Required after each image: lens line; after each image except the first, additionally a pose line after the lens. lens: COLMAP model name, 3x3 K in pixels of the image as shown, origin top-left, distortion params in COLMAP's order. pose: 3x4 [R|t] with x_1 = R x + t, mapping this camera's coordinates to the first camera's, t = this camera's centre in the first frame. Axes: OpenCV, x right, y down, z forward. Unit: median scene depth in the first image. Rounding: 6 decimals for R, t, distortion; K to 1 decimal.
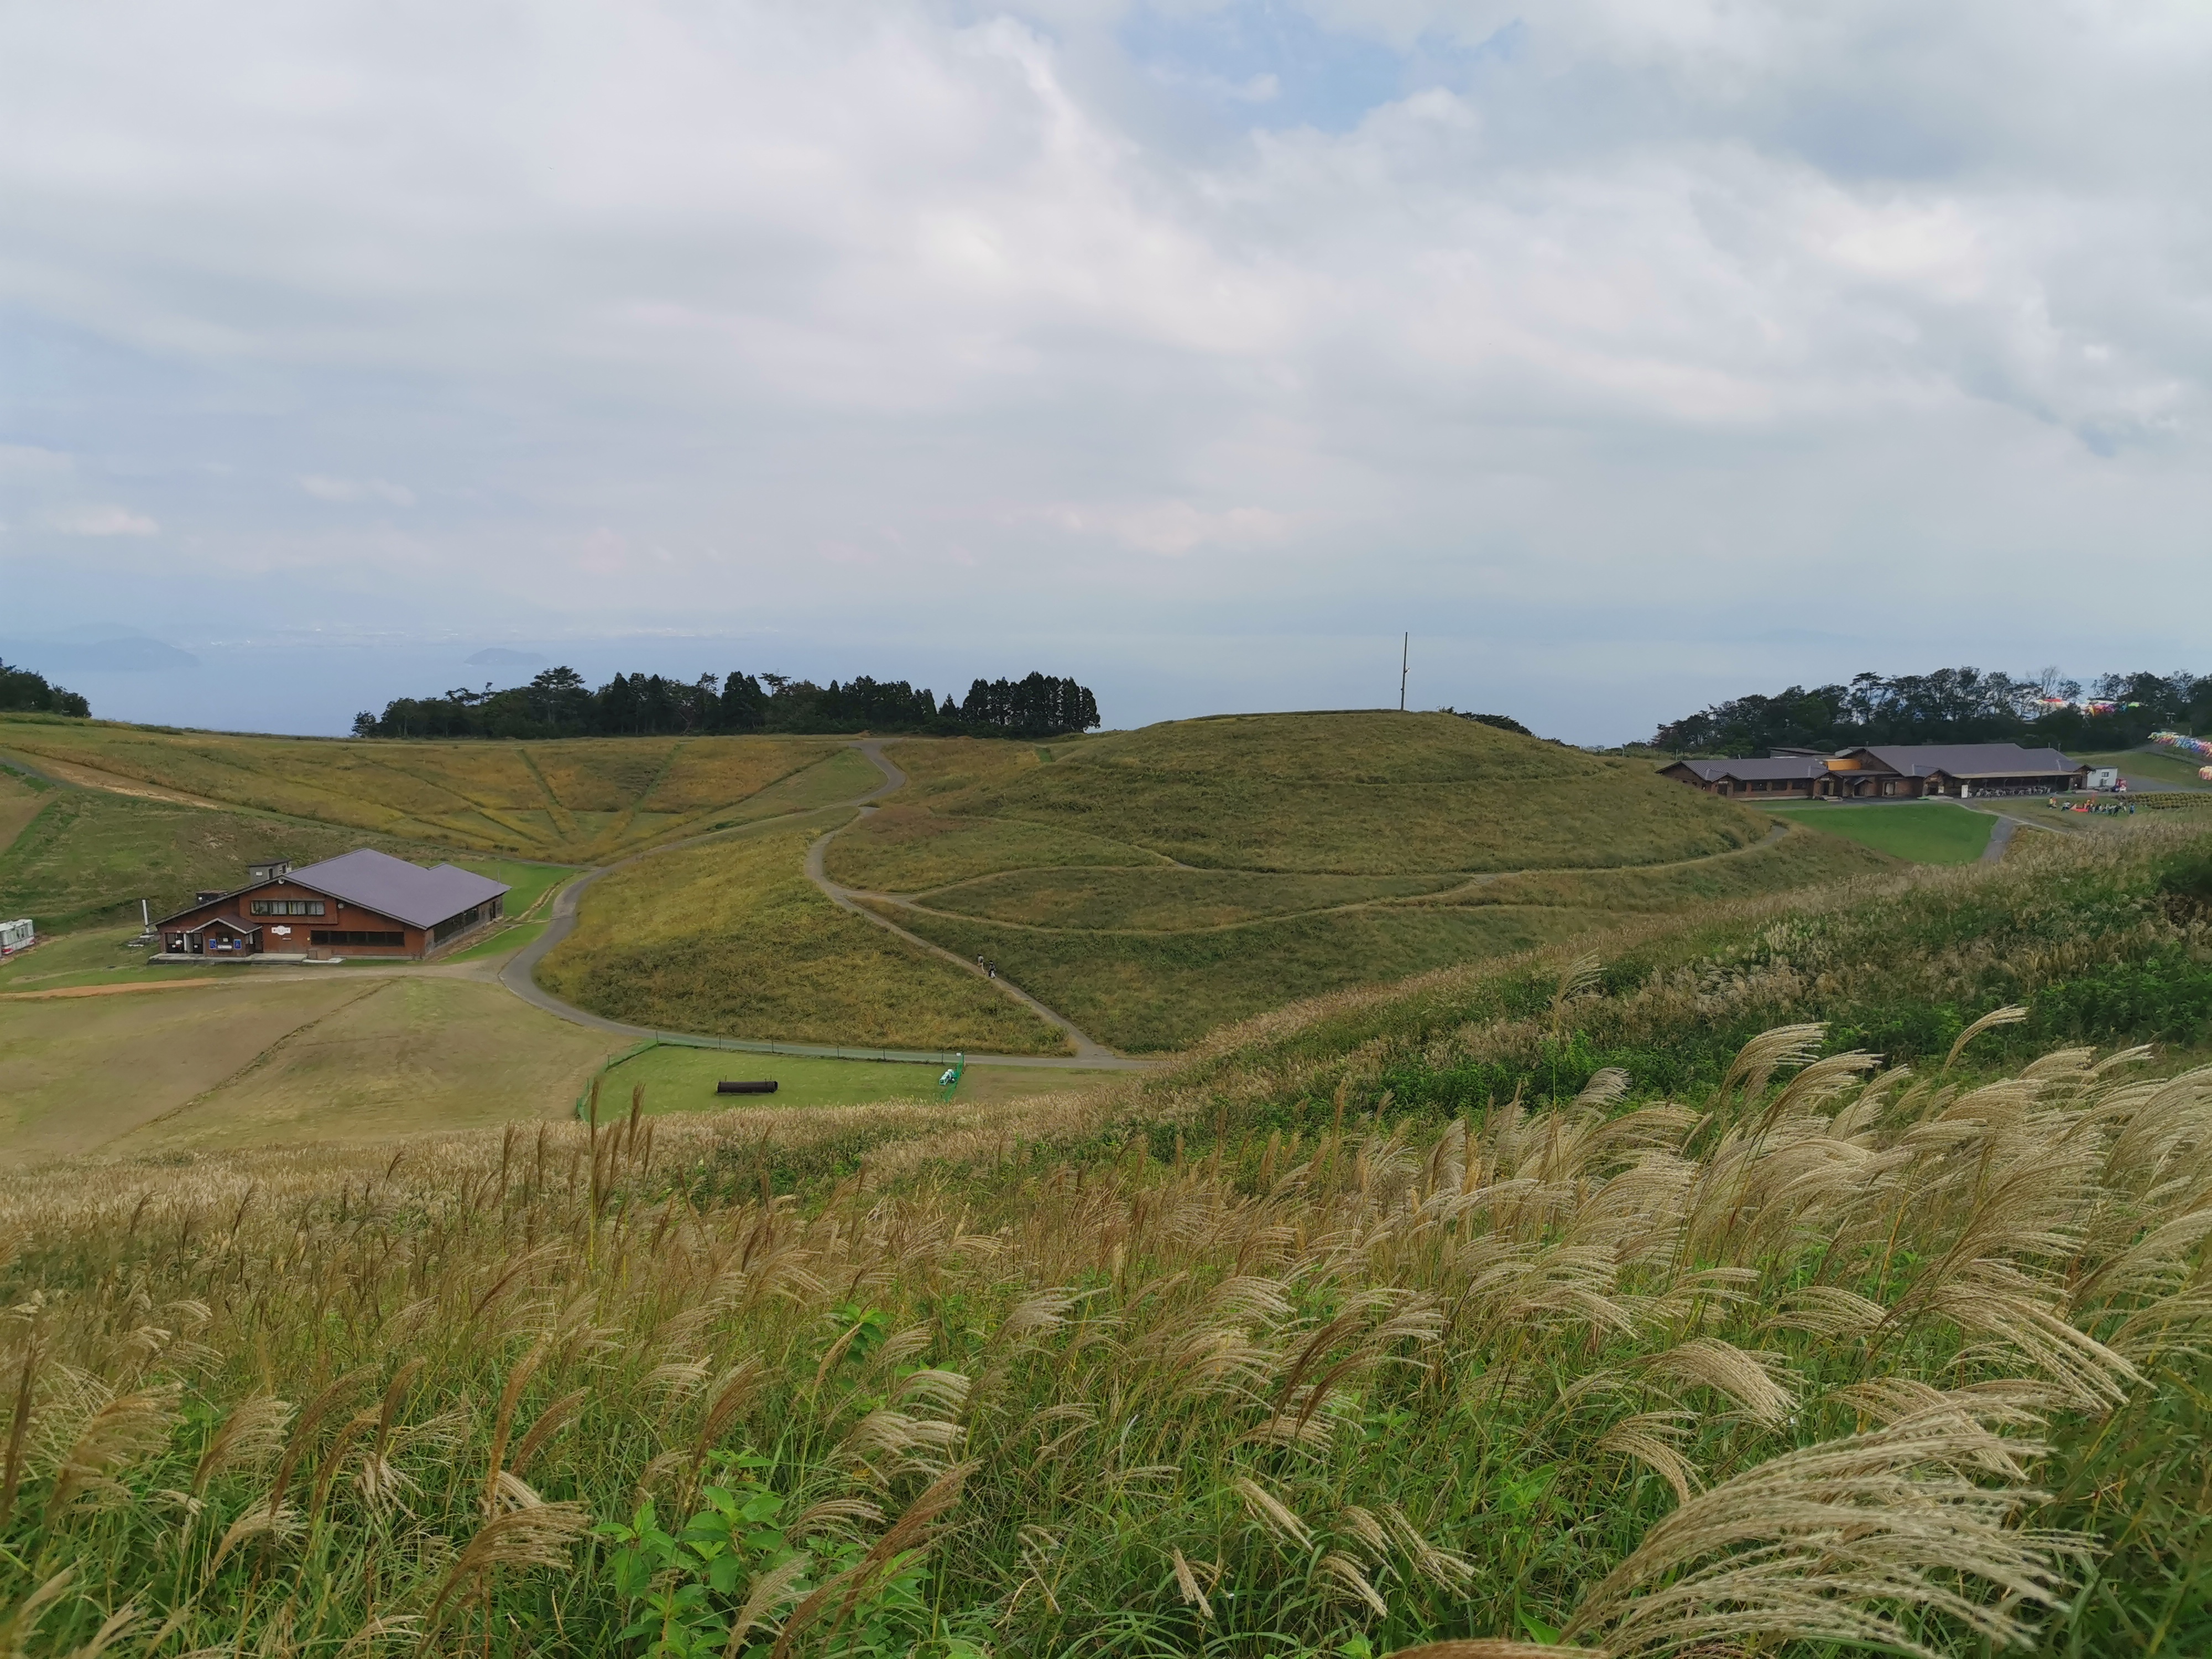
lens RADIAL K [[1675.7, 0, 1112.5], [0, 1675.7, 838.6], [0, 0, 1]] dist [0.004819, -0.072150]
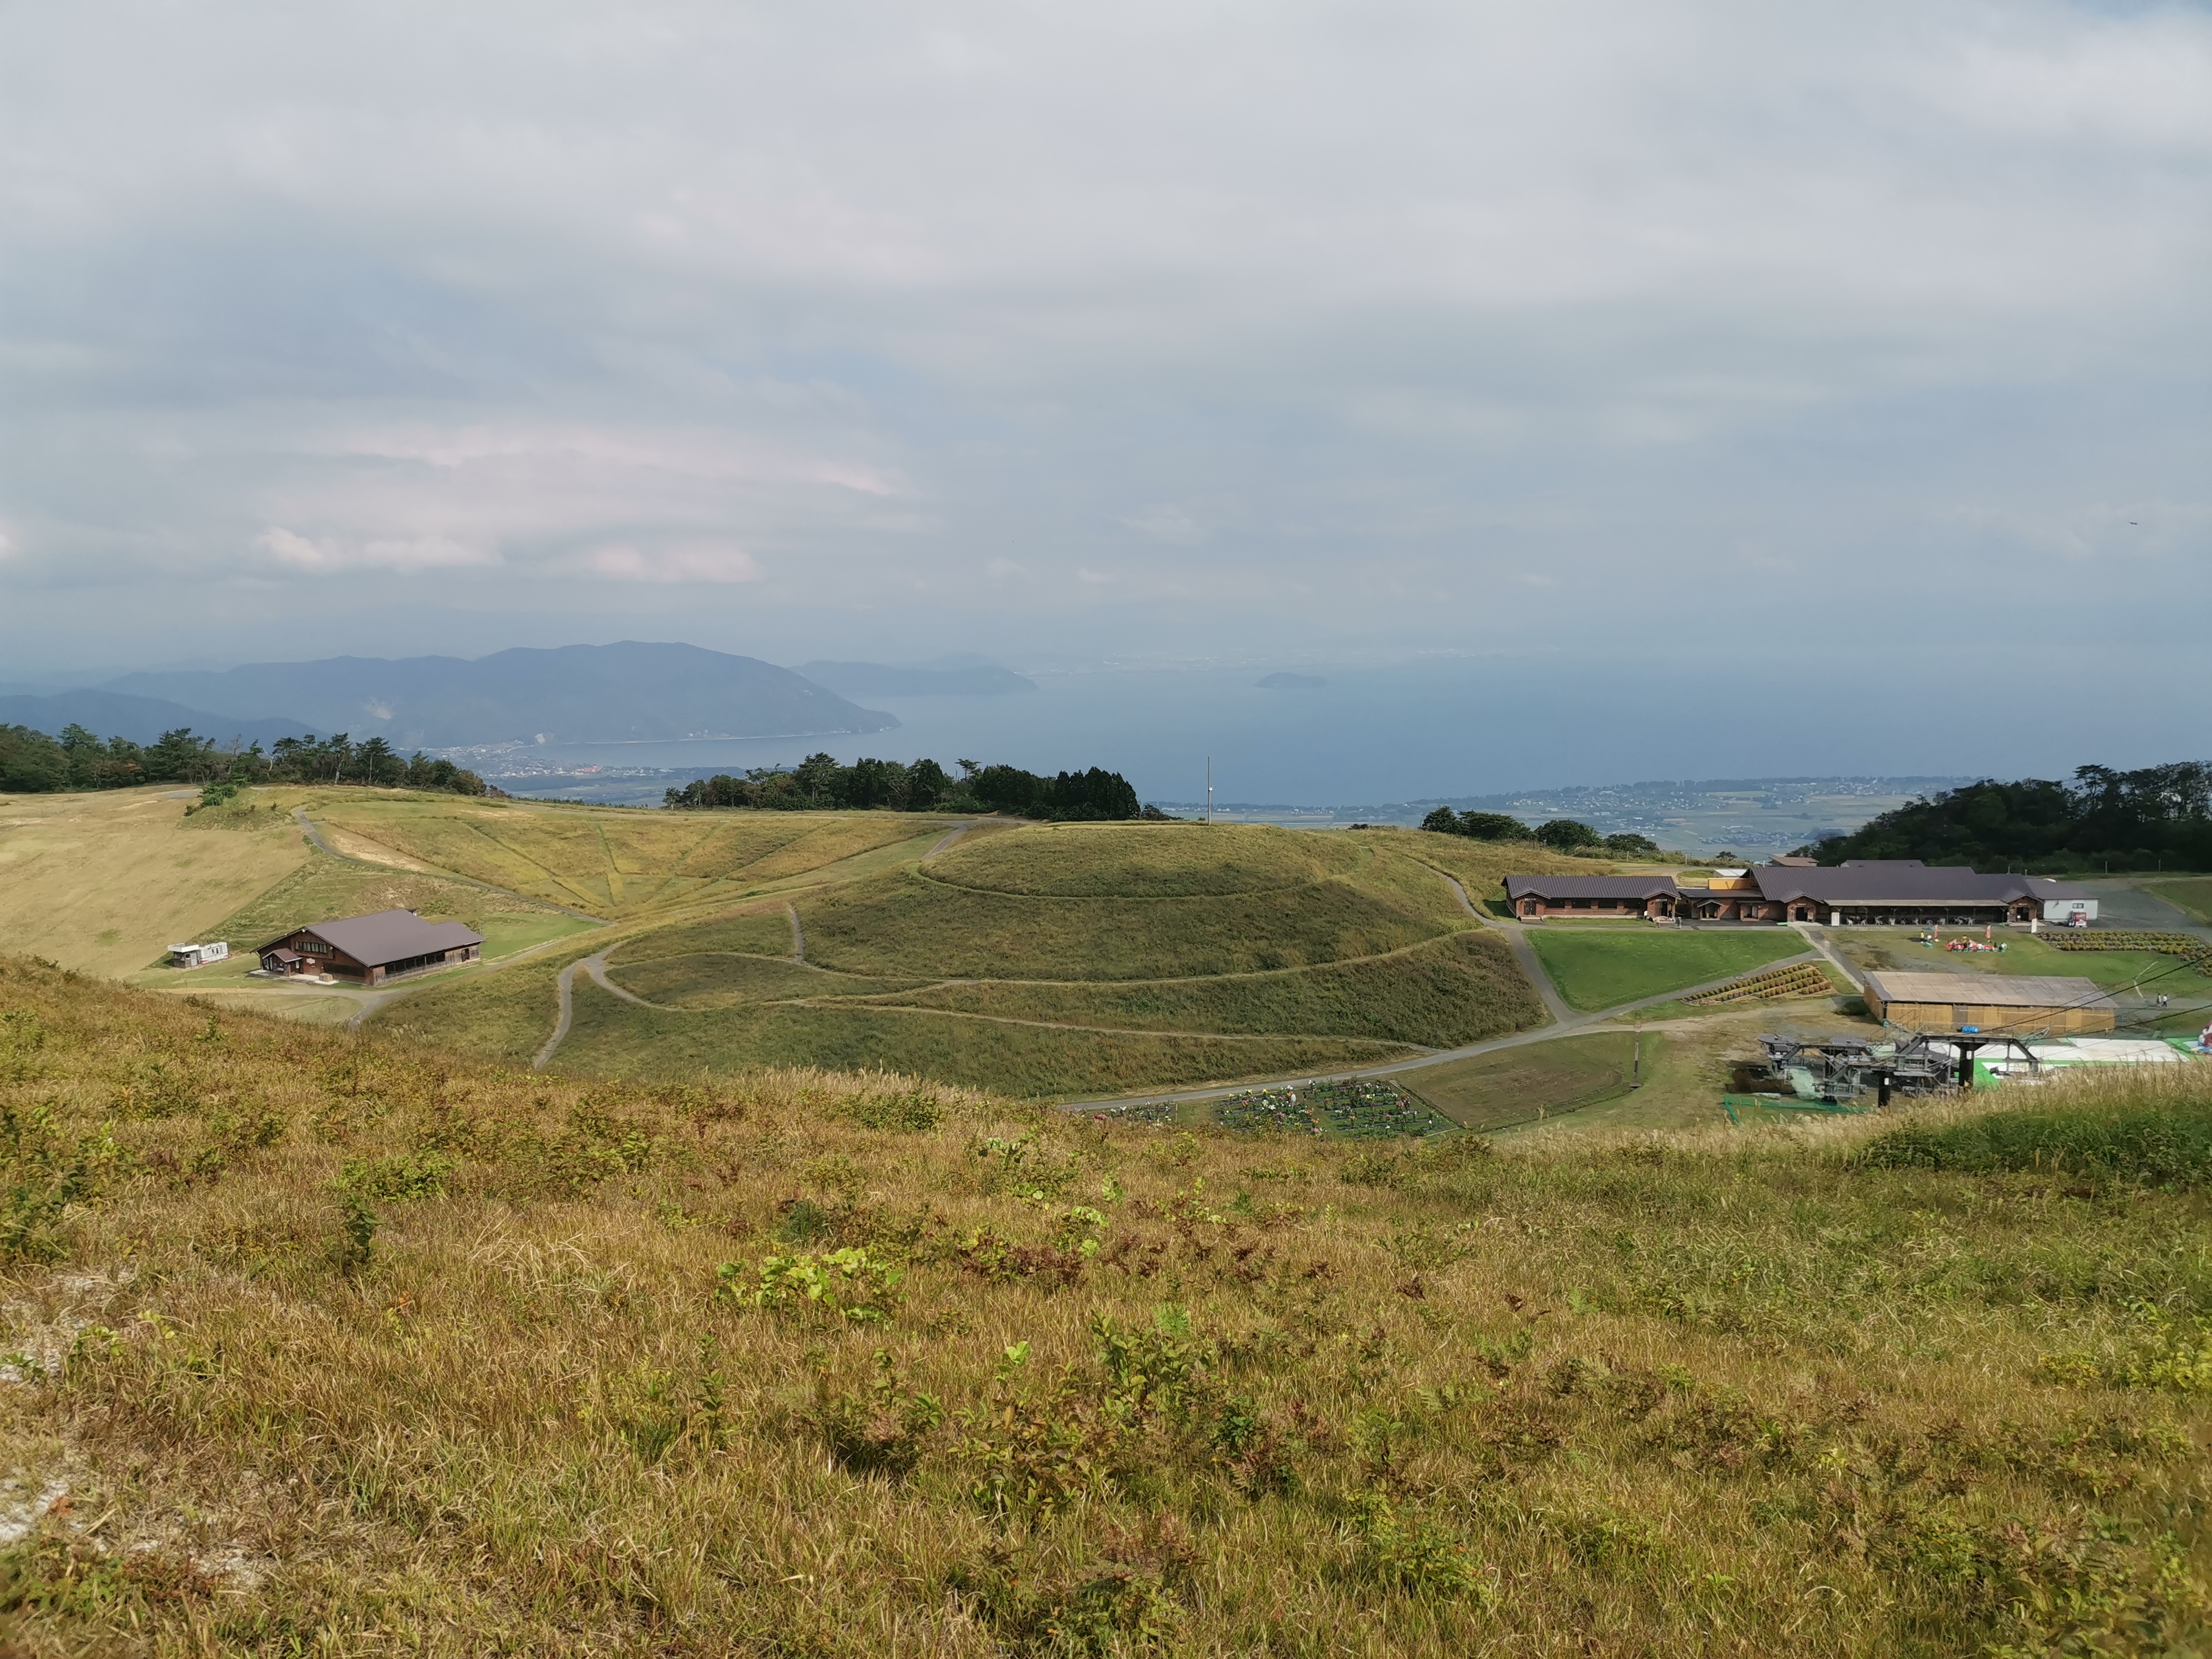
lens RADIAL K [[1675.7, 0, 1157.6], [0, 1675.7, 840.8], [0, 0, 1]] dist [0.004819, -0.072150]
pose [[0.894968, 0.036571, -0.444628, 0.560387], [-0.039166, 0.999227, 0.003351, -0.058301], [0.444407, 0.014415, 0.895709, -0.031599]]
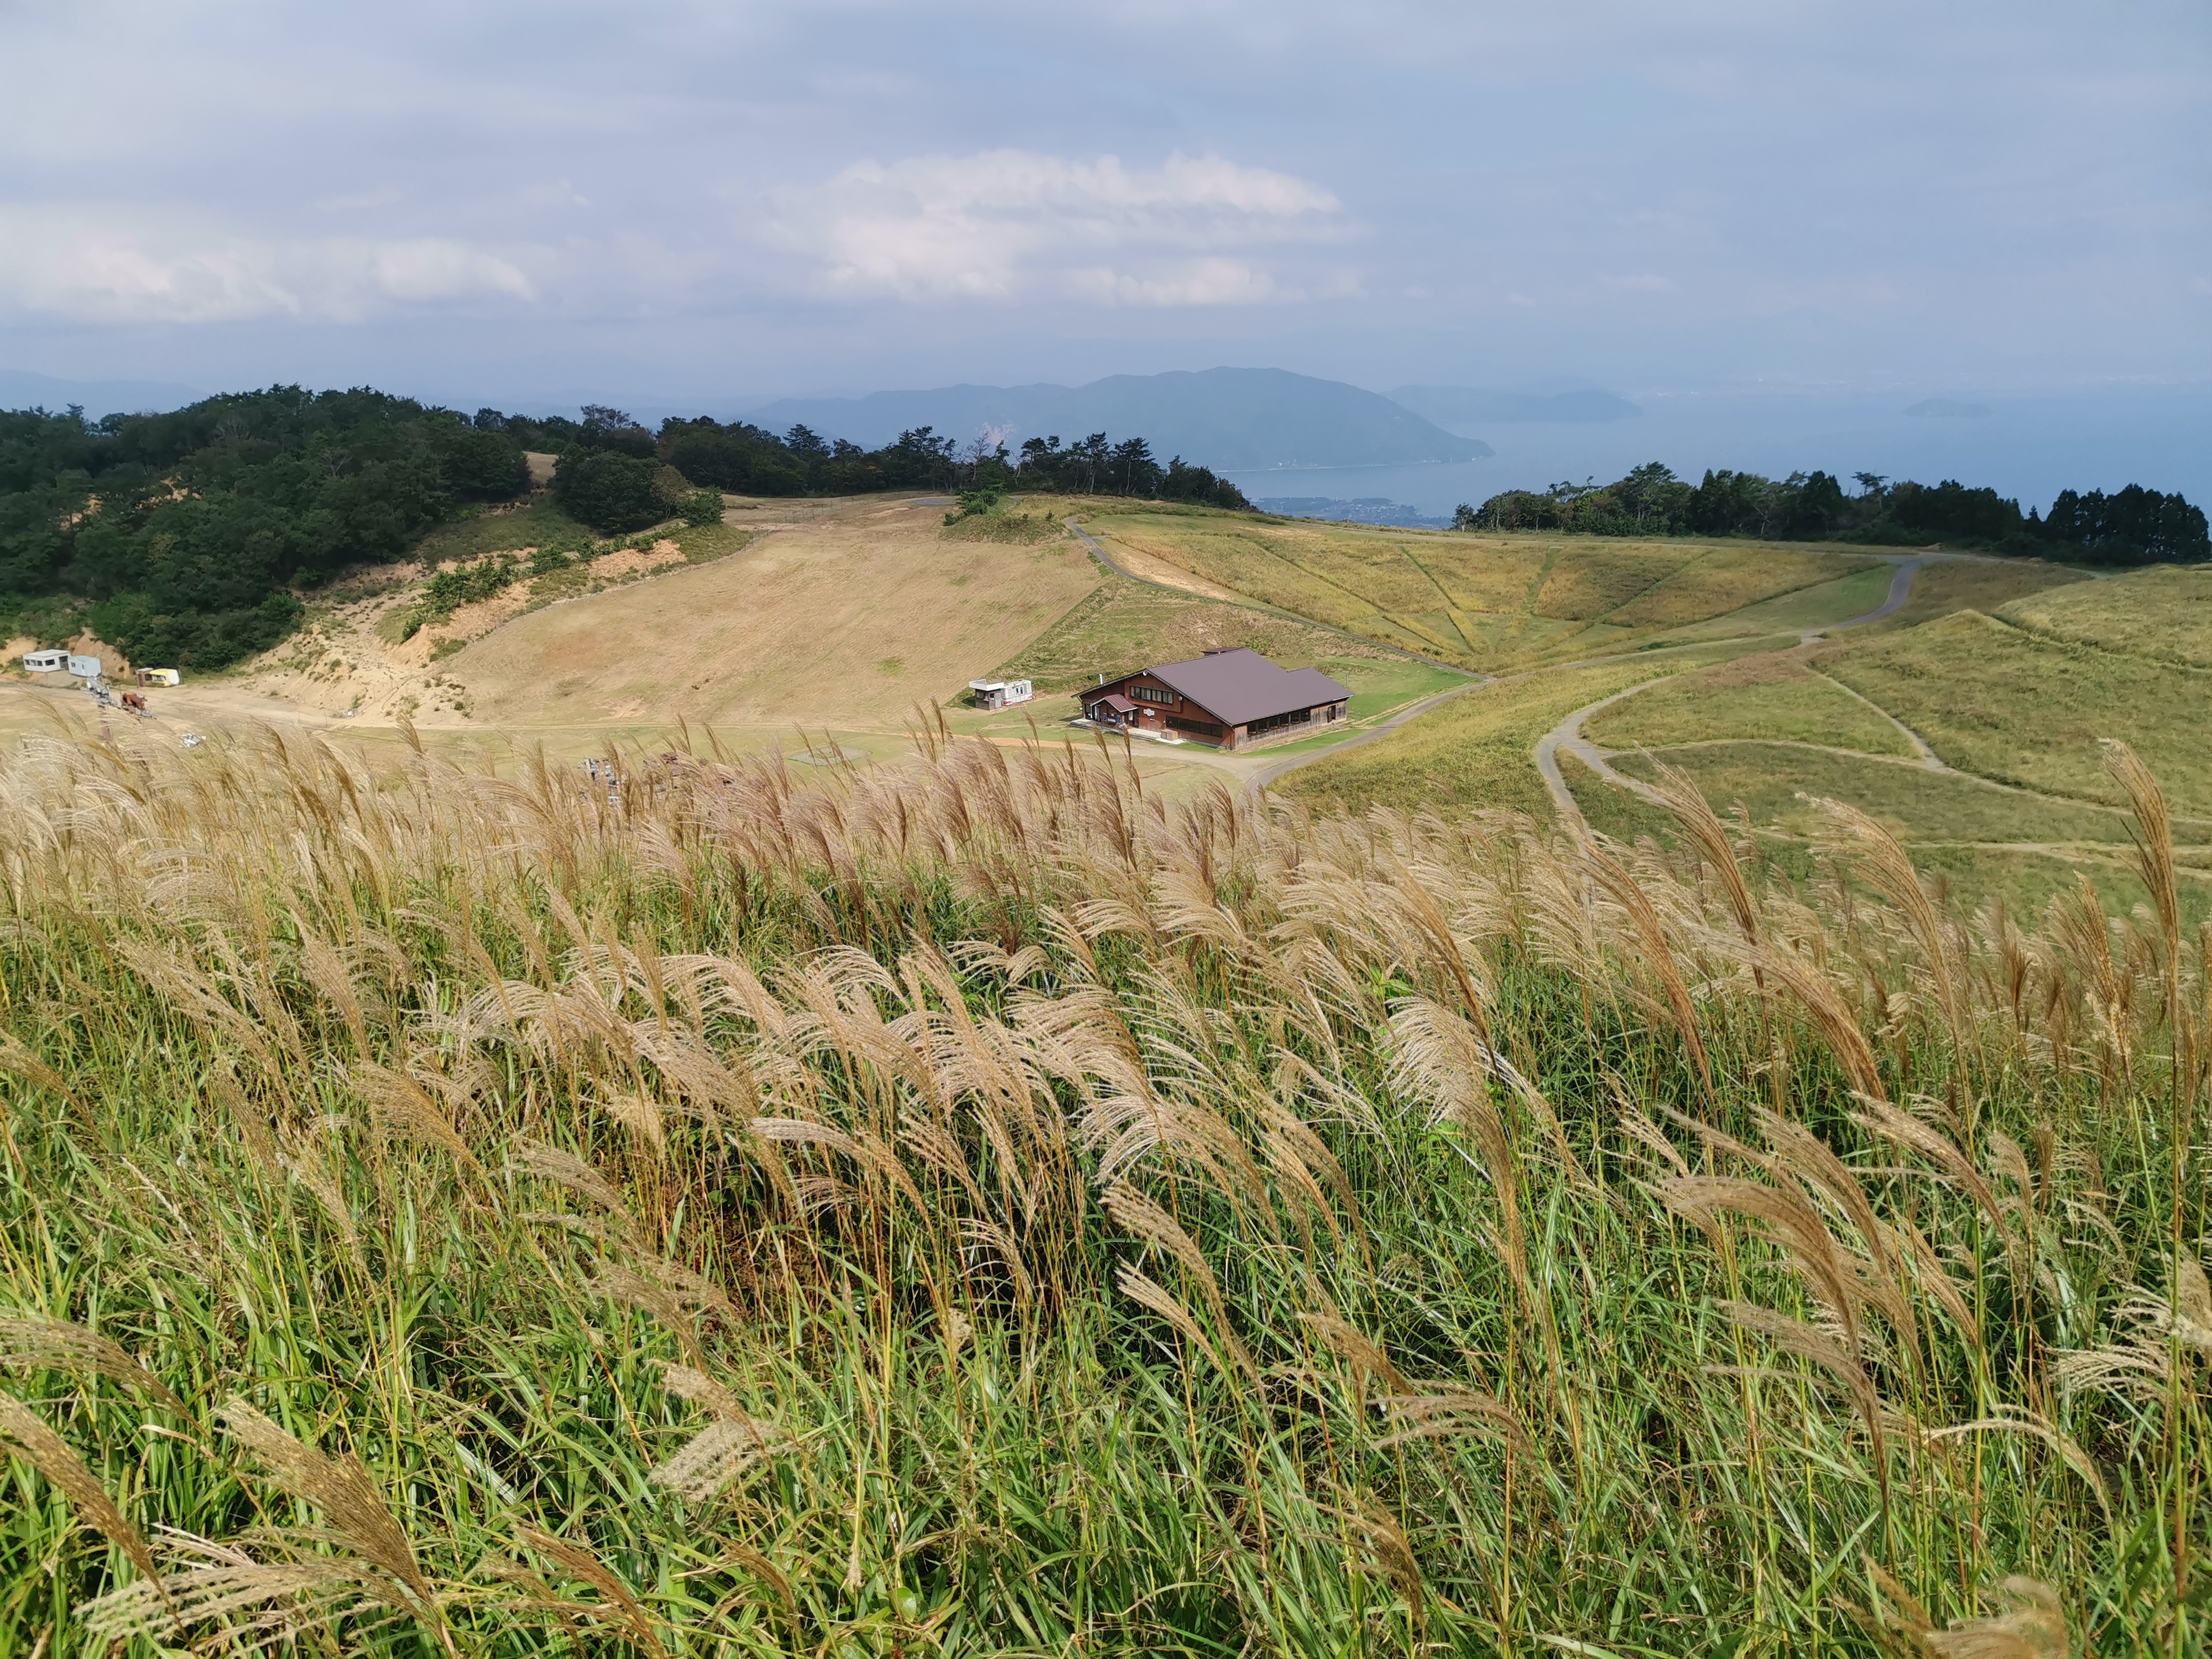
lens RADIAL K [[1675.7, 0, 1129.3], [0, 1675.7, 834.3], [0, 0, 1]] dist [0.004819, -0.072150]
pose [[0.689360, 0.170714, -0.704017, 0.232669], [-0.066021, 0.982597, 0.173619, -0.043271], [0.721404, -0.073206, 0.688634, 0.082425]]
